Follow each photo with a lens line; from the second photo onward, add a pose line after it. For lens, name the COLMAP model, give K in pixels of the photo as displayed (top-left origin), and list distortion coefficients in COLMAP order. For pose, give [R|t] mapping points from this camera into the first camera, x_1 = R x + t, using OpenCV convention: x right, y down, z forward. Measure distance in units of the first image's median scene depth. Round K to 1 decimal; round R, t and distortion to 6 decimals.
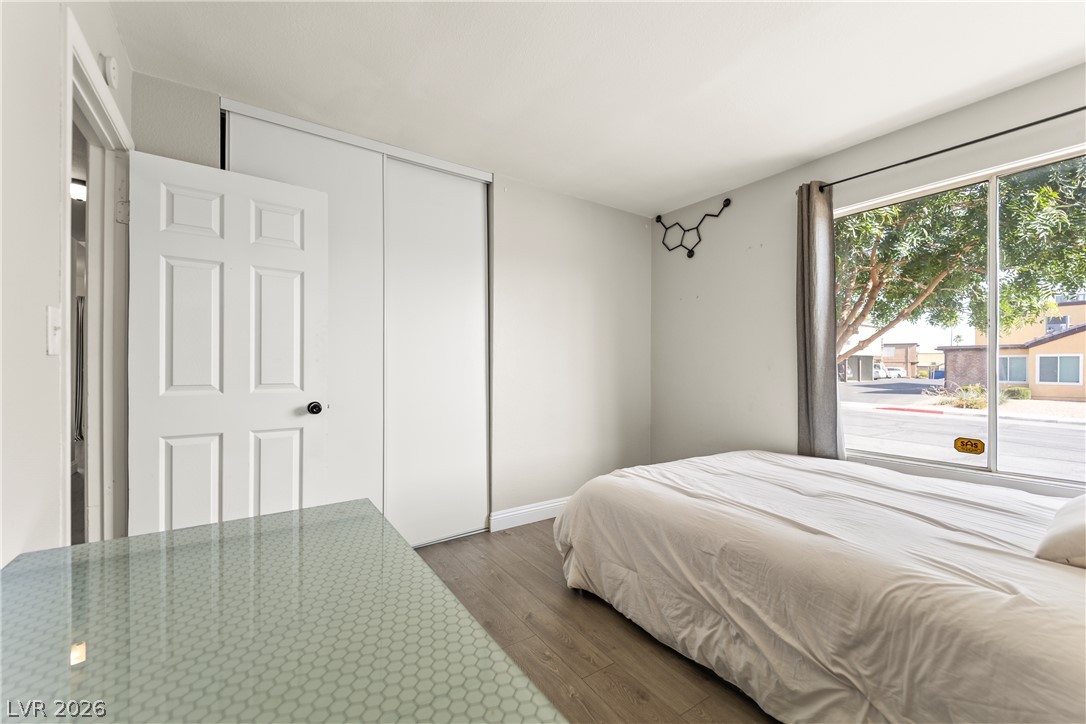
lens RADIAL K [[434.1, 0, 540.0], [0, 434.1, 361.2], [0, 0, 1]] dist [0.021633, -0.011934]
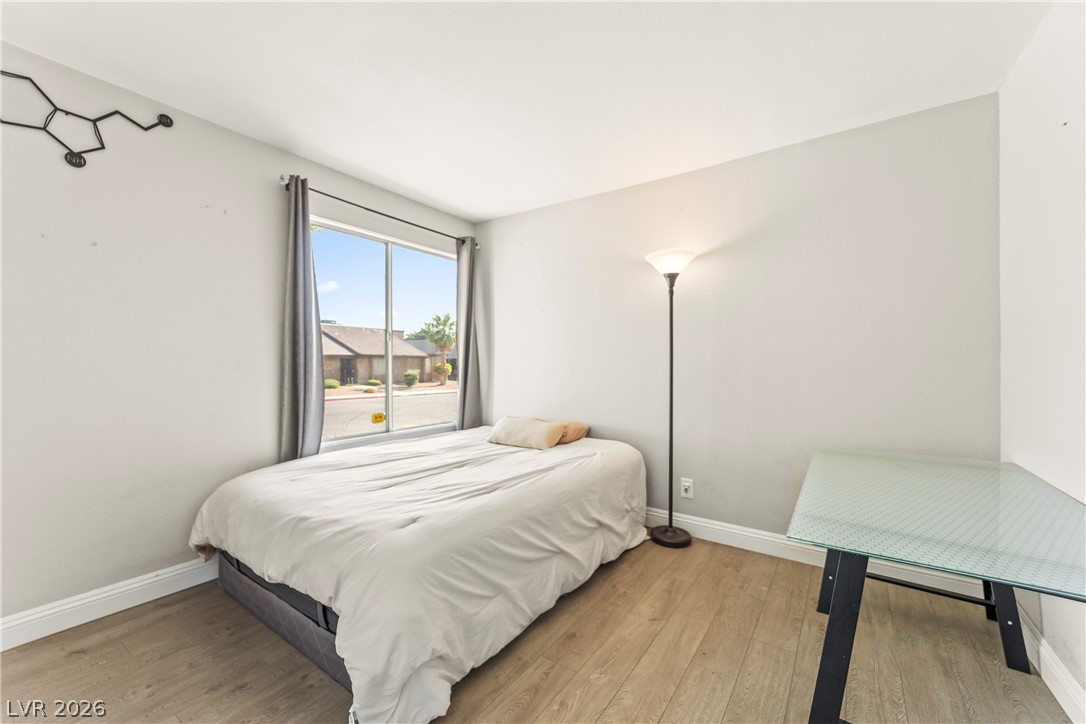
lens RADIAL K [[430.7, 0, 538.2], [0, 430.7, 366.2], [0, 0, 1]] dist [0.016622, -0.011926]
pose [[-0.342388, -0.007112, 0.939532, -0.553940], [-0.002975, 0.999975, 0.006485, 0.007565], [-0.939554, -0.000575, -0.342401, 0.998878]]
